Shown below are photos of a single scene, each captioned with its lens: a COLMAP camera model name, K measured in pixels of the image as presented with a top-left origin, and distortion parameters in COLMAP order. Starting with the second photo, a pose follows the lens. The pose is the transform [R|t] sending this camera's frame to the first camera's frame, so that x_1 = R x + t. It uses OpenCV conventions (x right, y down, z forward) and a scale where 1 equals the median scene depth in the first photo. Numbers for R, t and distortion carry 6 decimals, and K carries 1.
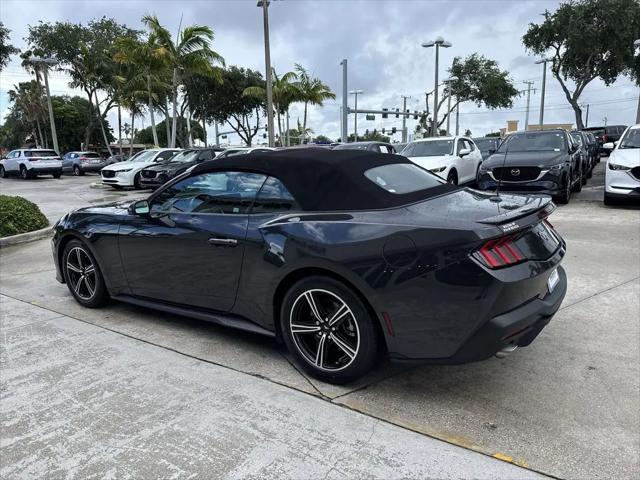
lens RADIAL K [[446.5, 0, 317.2], [0, 446.5, 242.7], [0, 0, 1]] dist [0.049685, -0.059928]
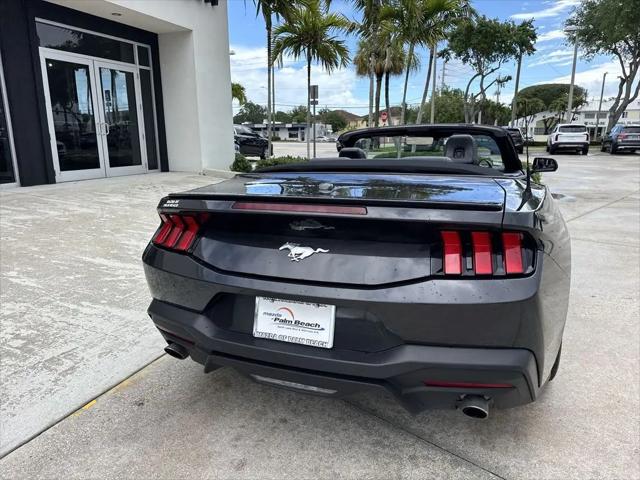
lens RADIAL K [[446.5, 0, 324.3], [0, 446.5, 246.4], [0, 0, 1]] dist [0.049685, -0.059928]
pose [[0.225963, 0.250065, -0.941493, 0.334889], [-0.191474, 0.959037, 0.208770, -0.047864], [0.955133, 0.133097, 0.264588, 0.278452]]
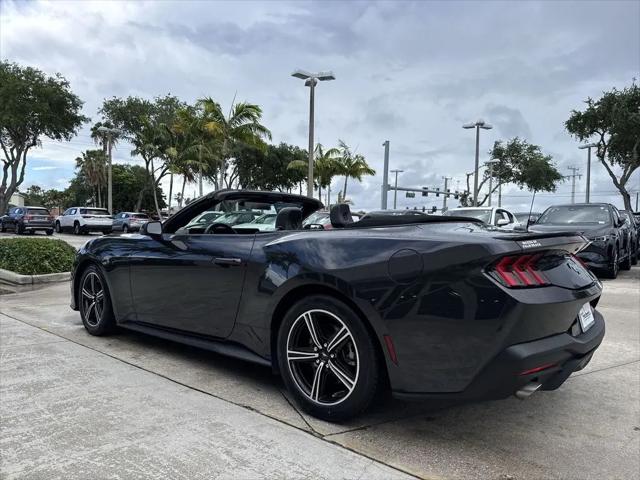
lens RADIAL K [[446.5, 0, 316.6], [0, 446.5, 244.2], [0, 0, 1]] dist [0.049685, -0.059928]
pose [[0.994671, 0.051931, -0.089068, 0.022608], [-0.065582, 0.985270, -0.157932, 0.035406], [0.079554, 0.162932, 0.983425, 0.023394]]
